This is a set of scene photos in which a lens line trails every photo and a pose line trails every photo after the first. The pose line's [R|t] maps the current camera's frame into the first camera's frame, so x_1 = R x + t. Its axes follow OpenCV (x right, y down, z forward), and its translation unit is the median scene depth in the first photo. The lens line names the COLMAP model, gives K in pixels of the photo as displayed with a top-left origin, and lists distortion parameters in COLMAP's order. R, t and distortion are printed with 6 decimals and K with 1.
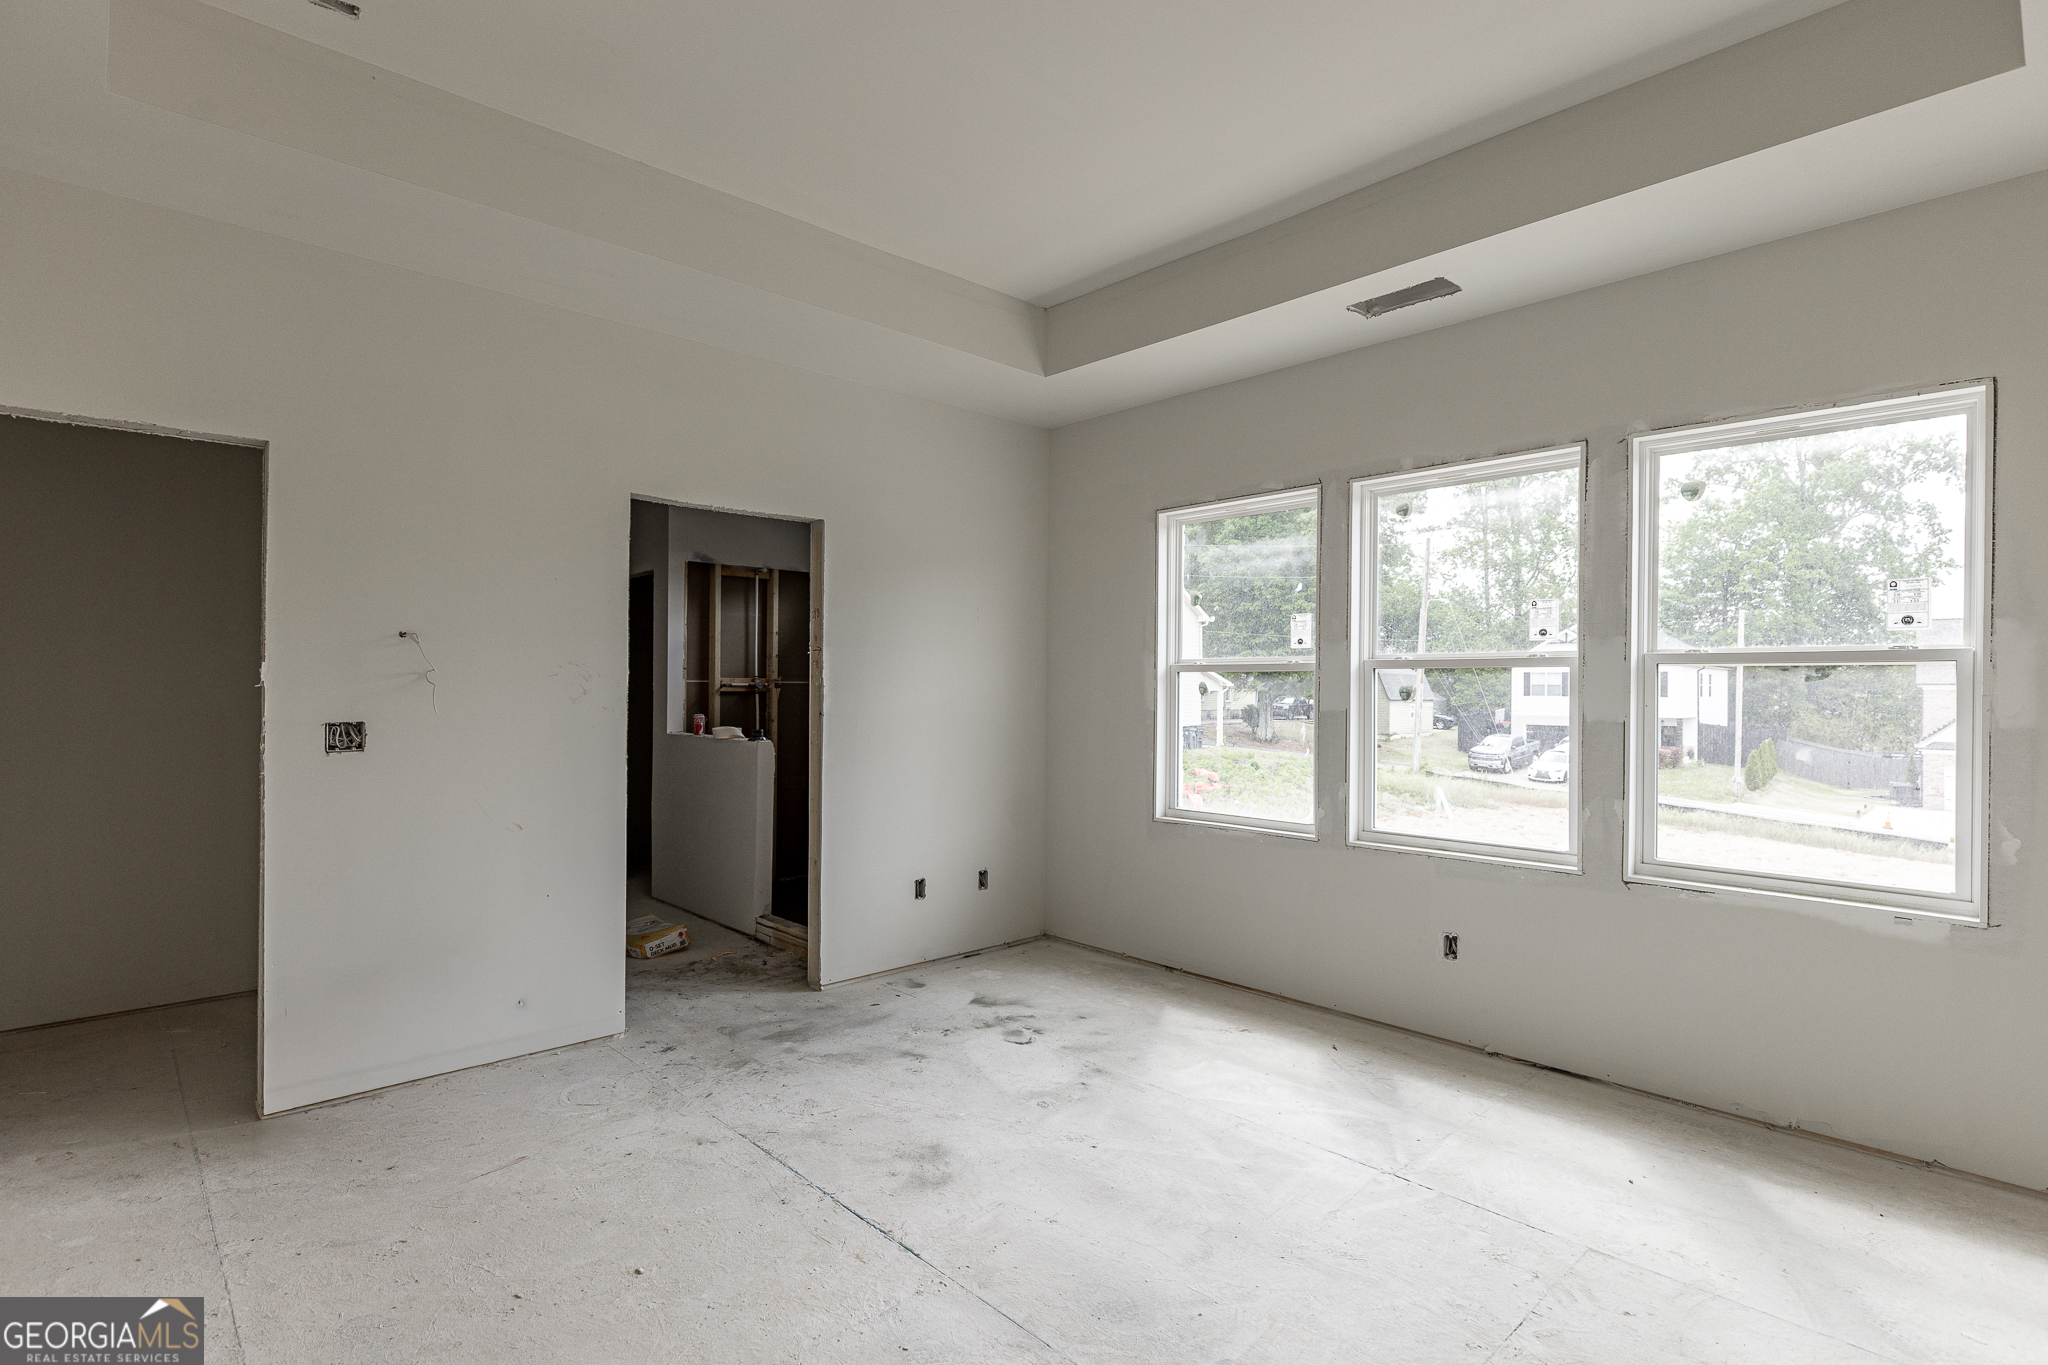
lens RADIAL K [[996.6, 0, 1038.8], [0, 996.6, 684.2], [0, 0, 1]] dist [-0.007386, 0.000756]
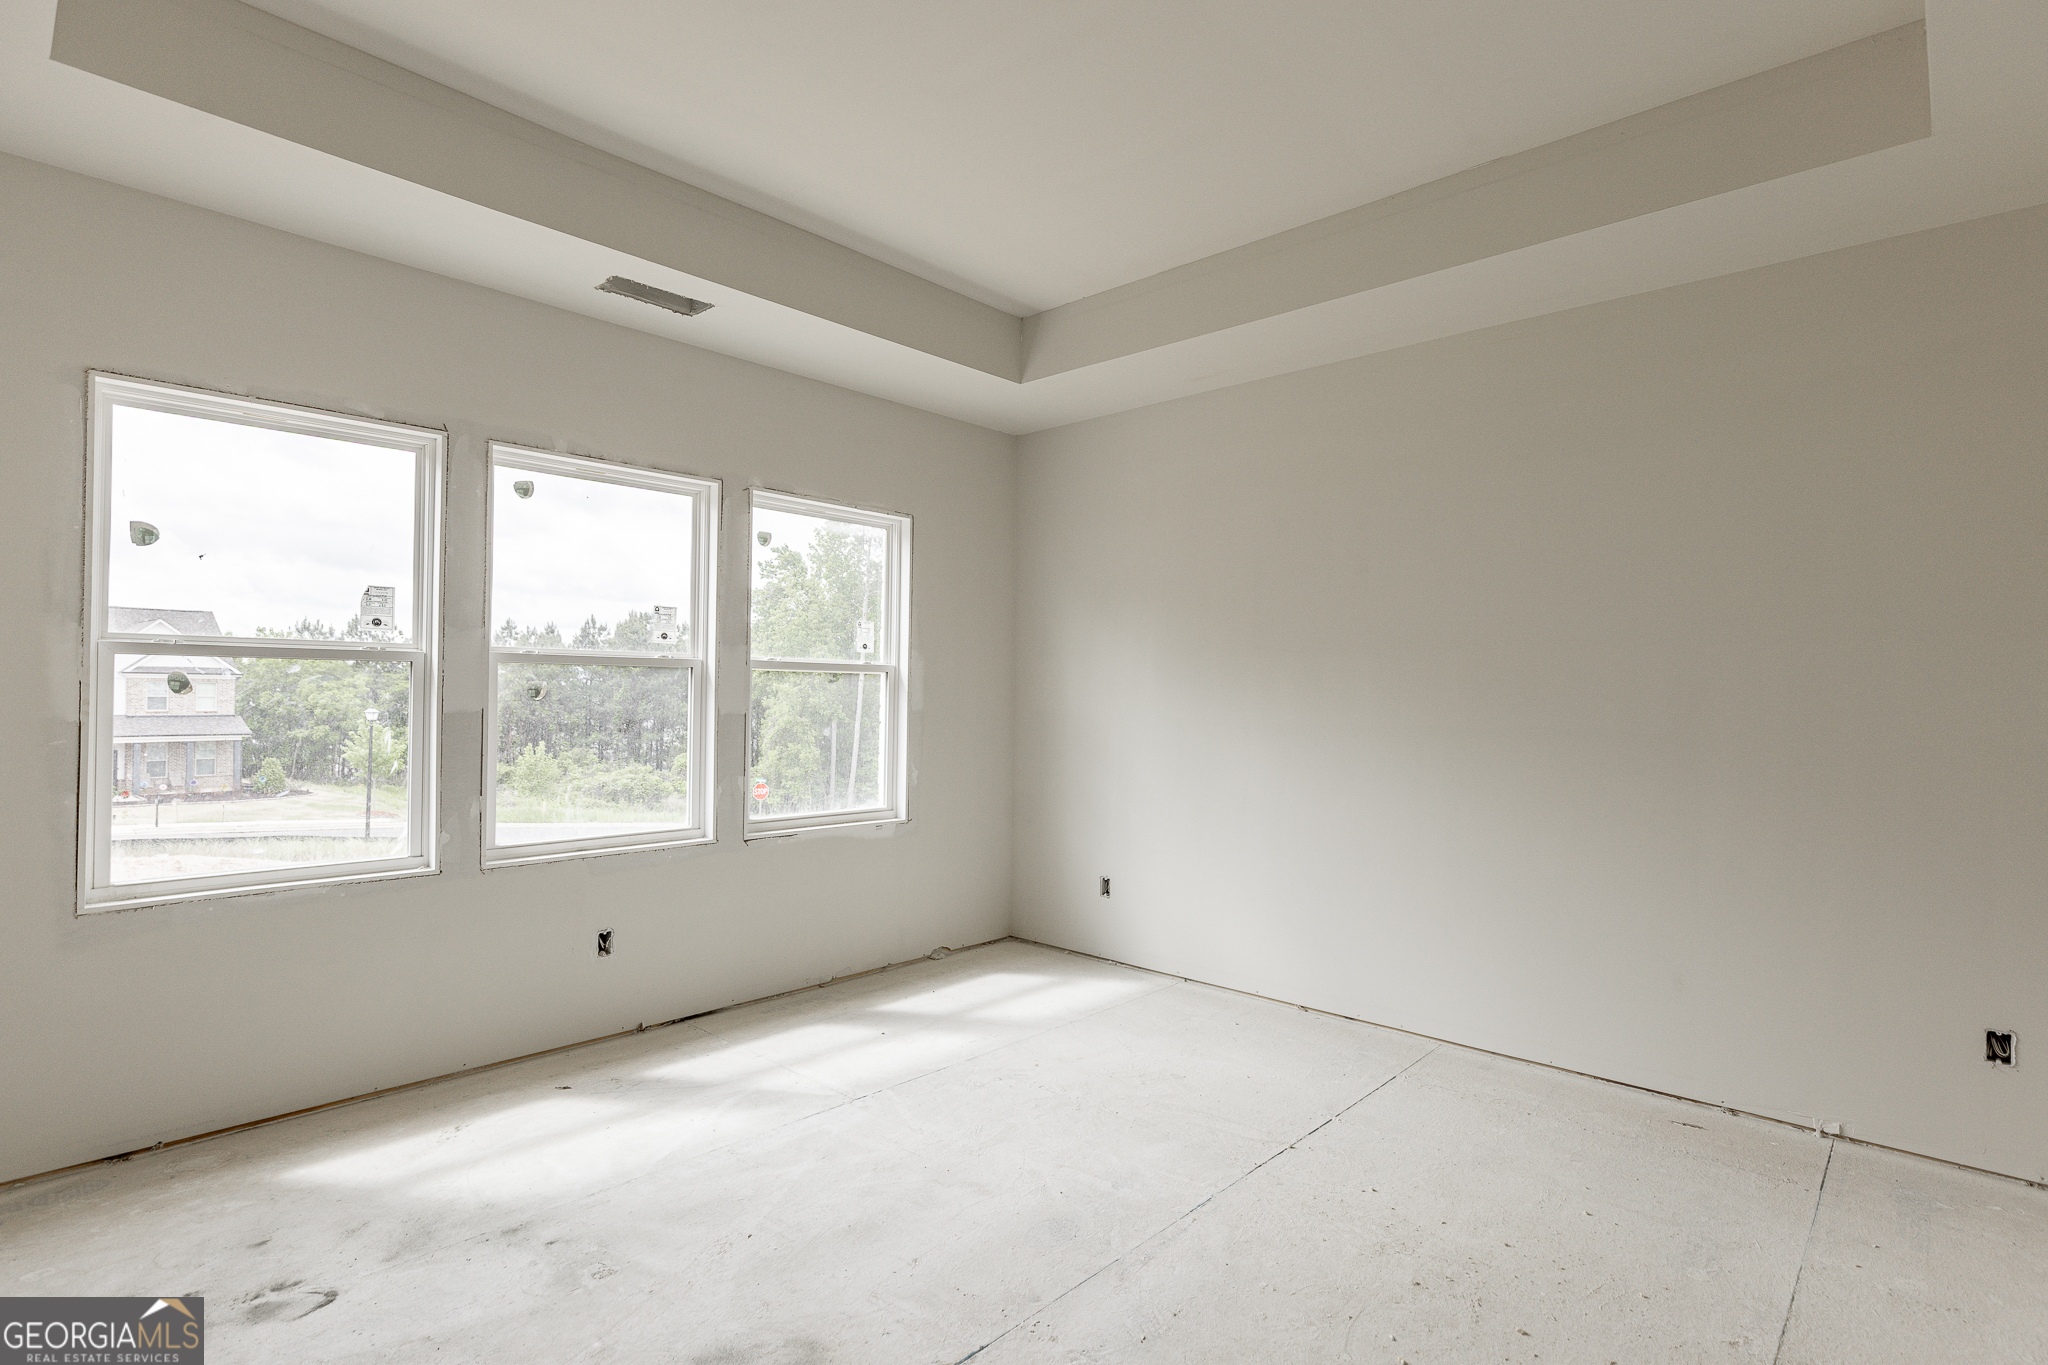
lens RADIAL K [[996.6, 0, 1038.8], [0, 996.6, 684.2], [0, 0, 1]] dist [-0.007386, 0.000756]
pose [[-0.063714, 0.003875, 0.997961, -0.749966], [-0.015154, 0.999873, -0.004850, 0.001252], [-0.997853, -0.015432, -0.063647, 0.769958]]
